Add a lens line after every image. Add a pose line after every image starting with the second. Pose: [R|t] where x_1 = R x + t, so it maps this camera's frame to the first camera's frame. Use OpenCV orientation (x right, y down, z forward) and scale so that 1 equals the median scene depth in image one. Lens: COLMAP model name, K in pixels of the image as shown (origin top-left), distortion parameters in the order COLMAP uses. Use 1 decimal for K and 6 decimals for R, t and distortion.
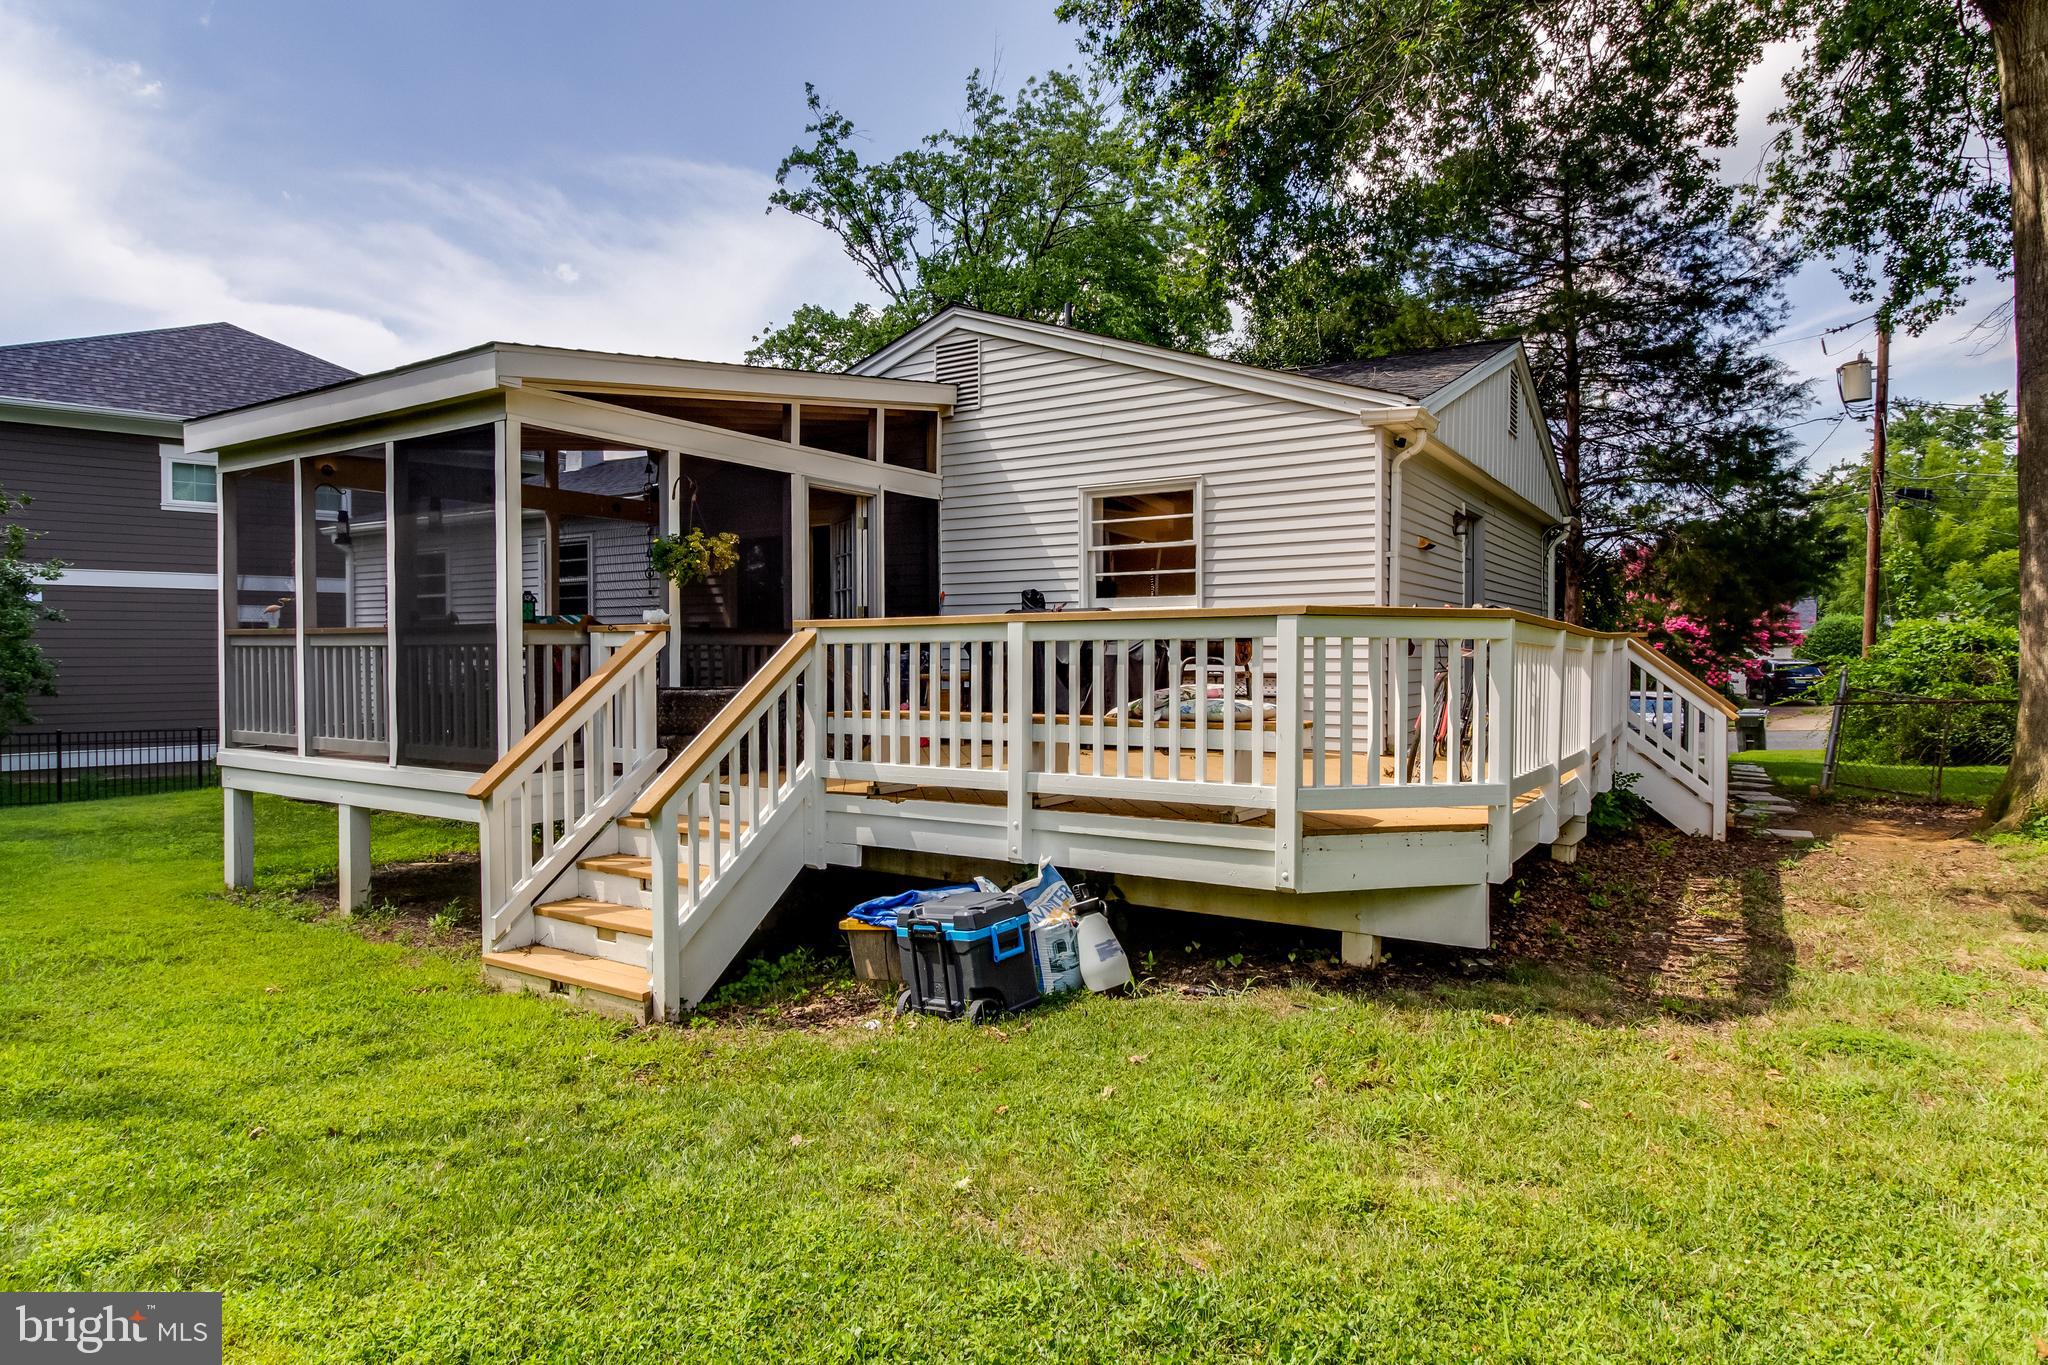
lens RADIAL K [[1099.3, 0, 1011.2], [0, 1099.3, 663.2], [0, 0, 1]] dist [0.016187, -0.022699]
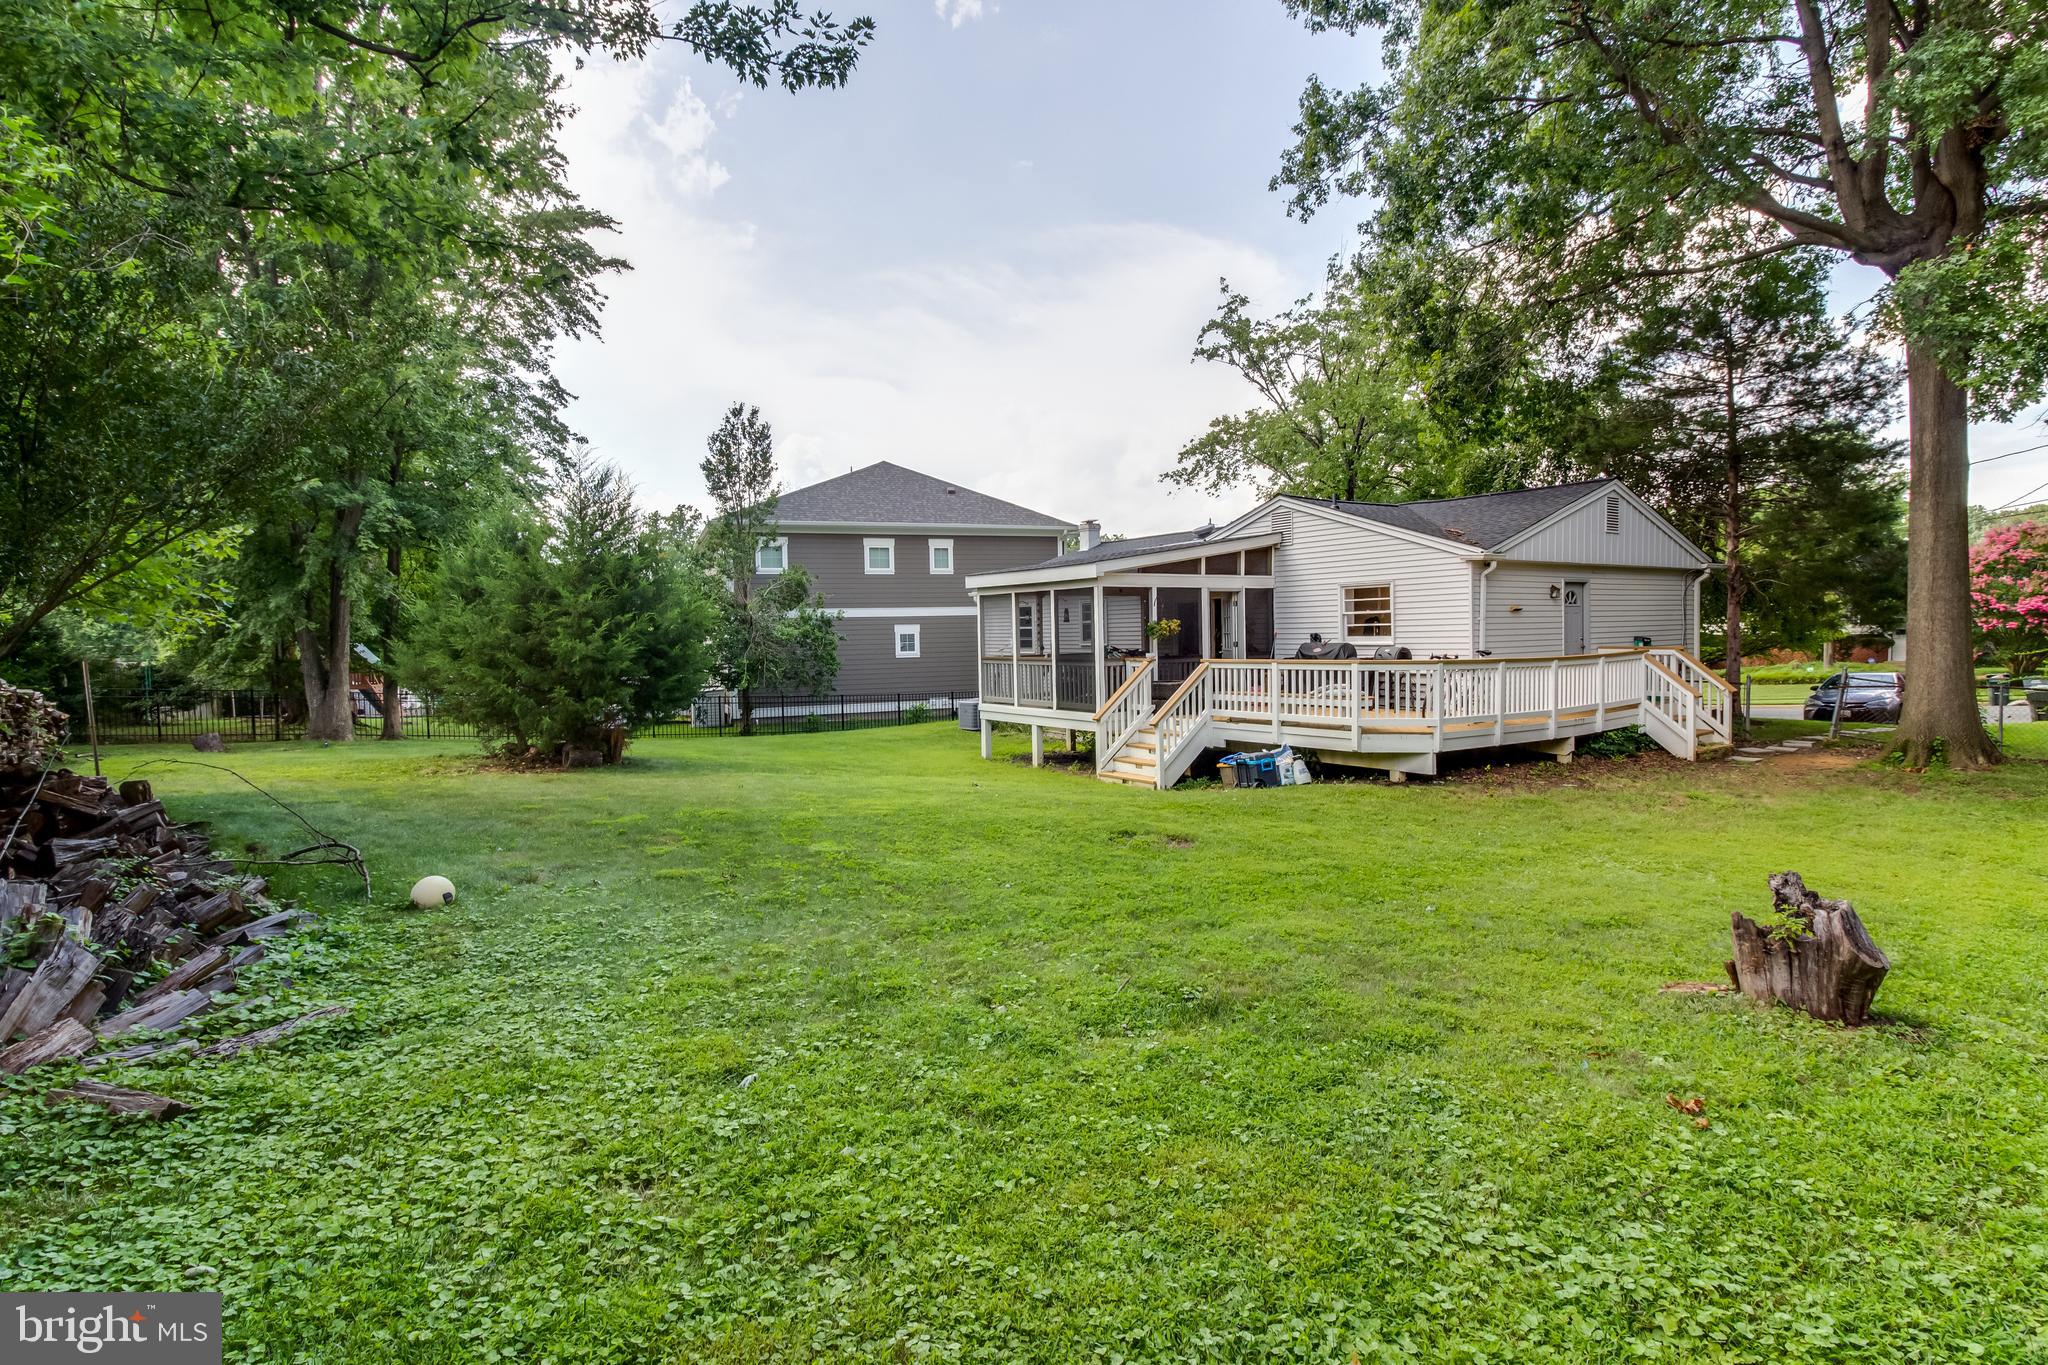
lens RADIAL K [[1099.3, 0, 1011.2], [0, 1099.3, 663.2], [0, 0, 1]] dist [0.016187, -0.022699]
pose [[0.926428, -0.002923, -0.376460, 0.369927], [0.014796, 0.999480, 0.028650, -0.105317], [0.376180, -0.032112, 0.925990, -1.604636]]
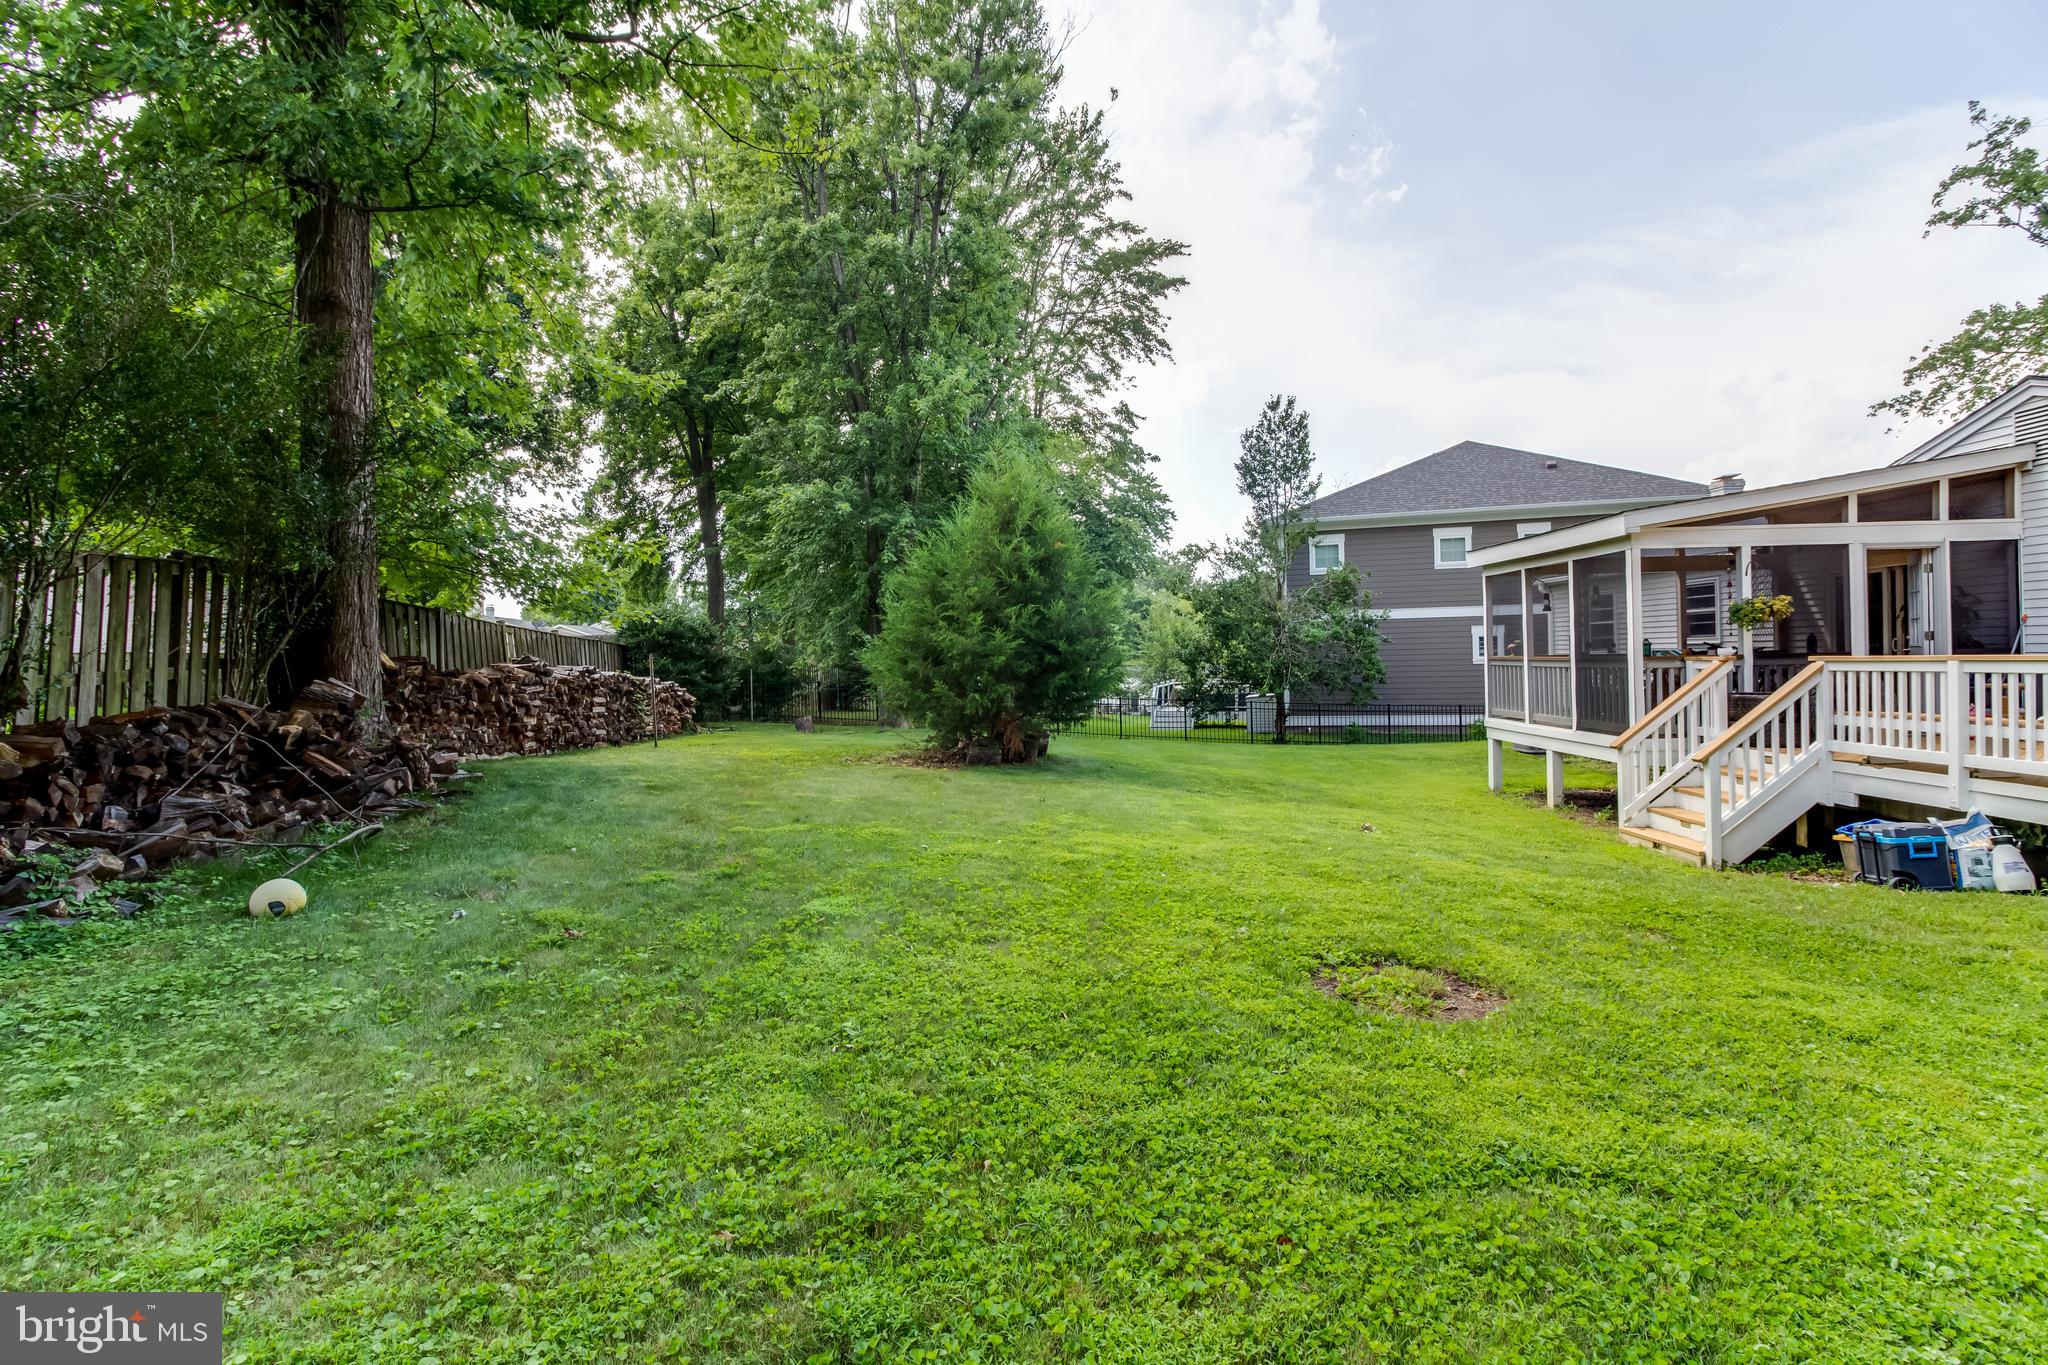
lens RADIAL K [[983.1, 0, 995.9], [0, 983.1, 664.8], [0, 0, 1]] dist [0.000604, -0.011932]
pose [[0.493992, -0.001792, -0.869465, 0.439516], [0.016083, 0.999846, 0.007077, -0.051095], [0.869318, -0.017480, 0.493944, -0.736333]]
